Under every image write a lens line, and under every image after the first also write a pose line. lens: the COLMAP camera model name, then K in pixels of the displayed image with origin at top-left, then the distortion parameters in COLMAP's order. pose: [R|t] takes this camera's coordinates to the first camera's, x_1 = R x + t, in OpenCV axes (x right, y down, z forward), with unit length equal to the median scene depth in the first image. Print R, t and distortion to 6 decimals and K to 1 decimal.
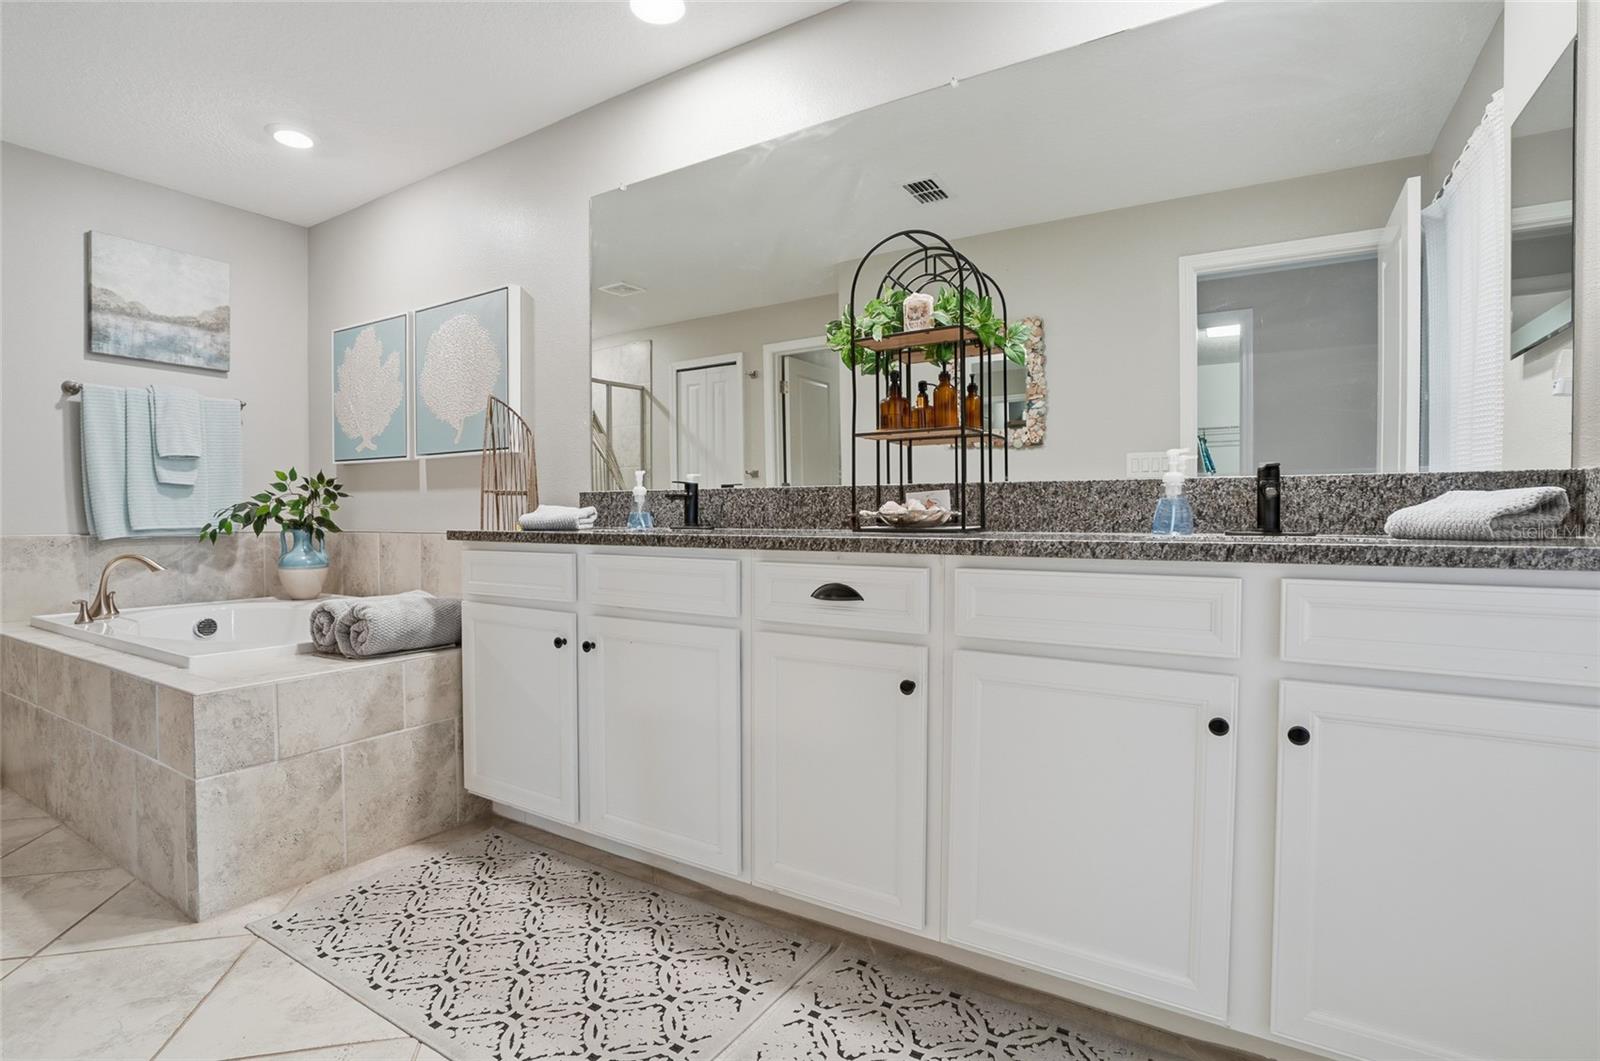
lens RADIAL K [[768.6, 0, 791.8], [0, 768.6, 532.6], [0, 0, 1]] dist [-0.062094, 0.027411]
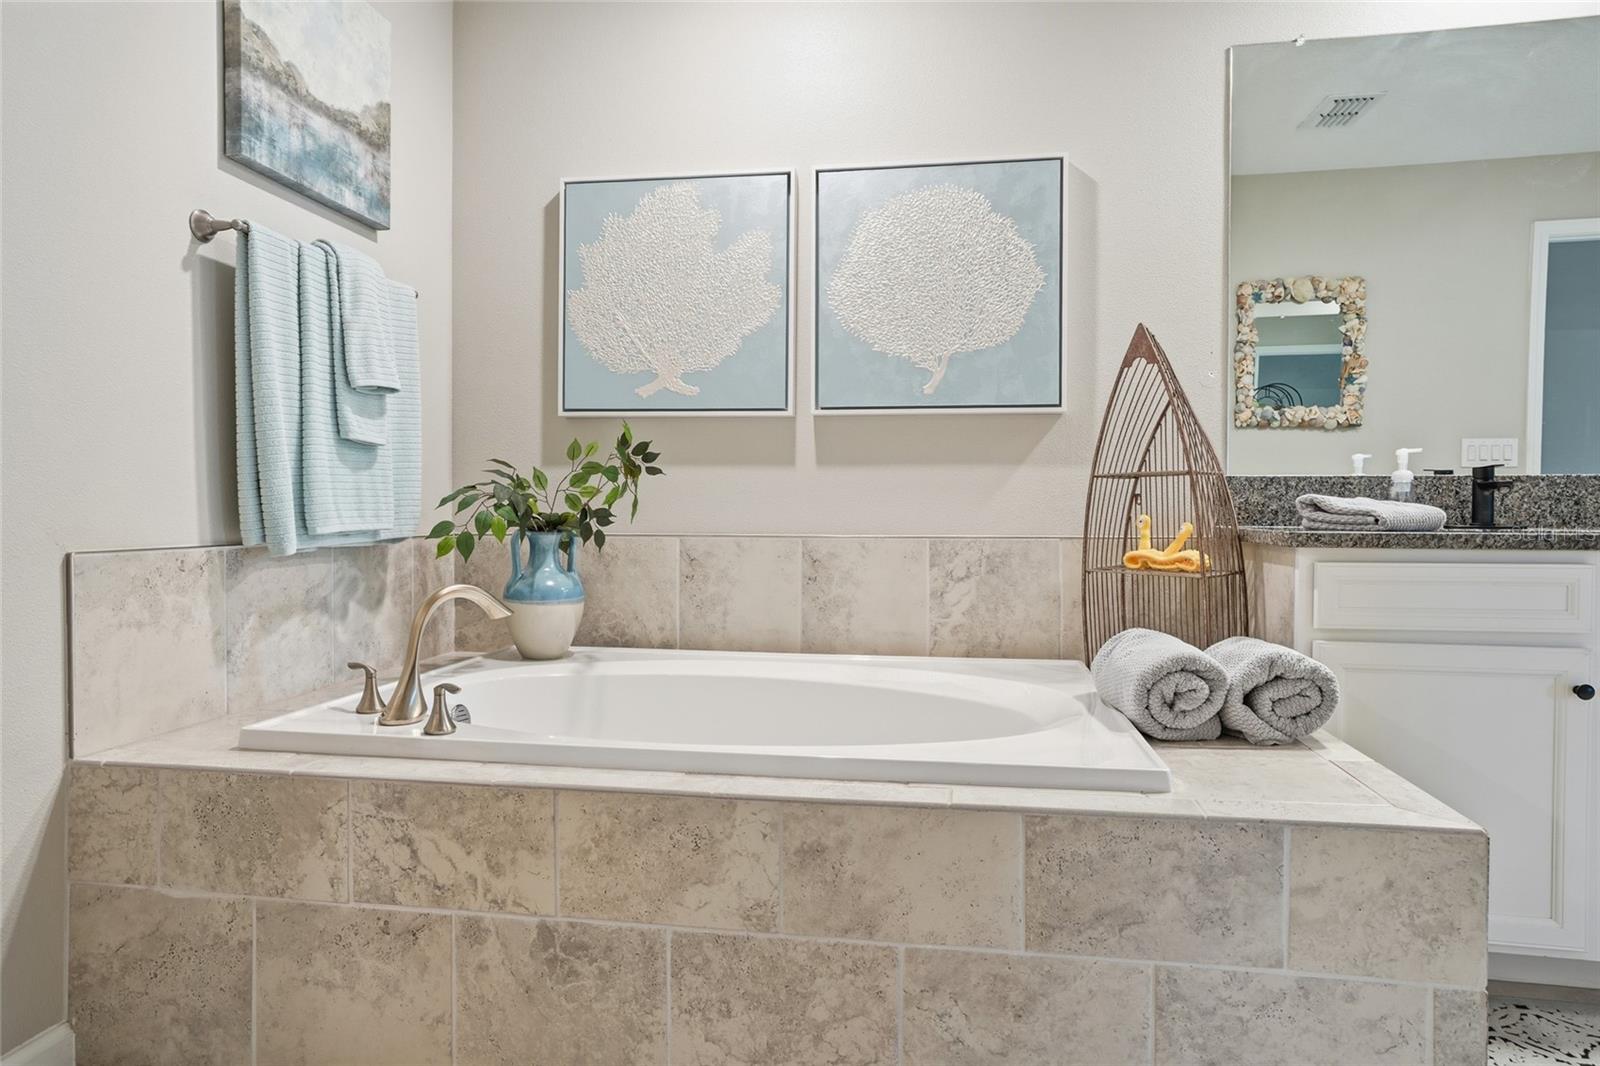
lens RADIAL K [[999.4, 0, 799.9], [0, 999.4, 519.0], [0, 0, 1]] dist [-0.035703, 0.076693]
pose [[0.921776, -0.000363, 0.387723, -0.848540], [0.004394, 0.999945, -0.009509, -0.005899], [-0.387699, 0.010469, 0.921727, 0.279238]]
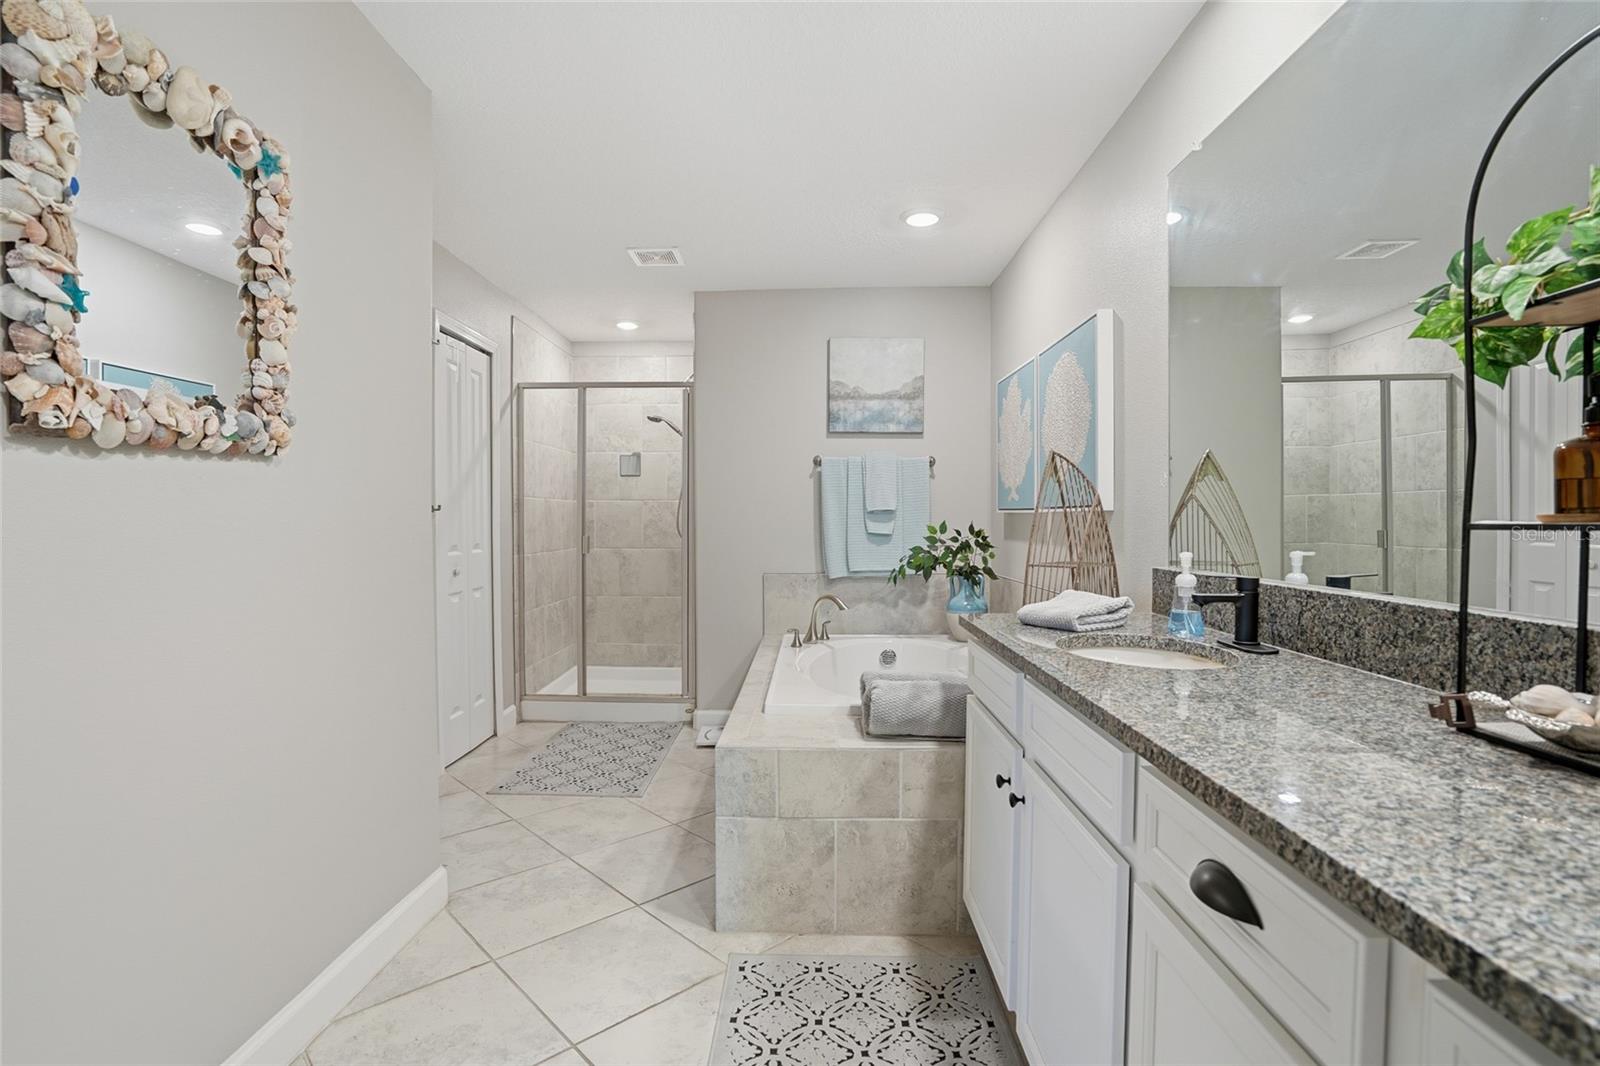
lens RADIAL K [[768.6, 0, 791.8], [0, 768.6, 535.1], [0, 0, 1]] dist [-0.062094, 0.027411]
pose [[0.497983, 0.021849, -0.866912, 0.182592], [-0.018101, 0.999727, 0.014799, -0.081544], [0.866998, 0.008323, 0.498242, 0.275057]]
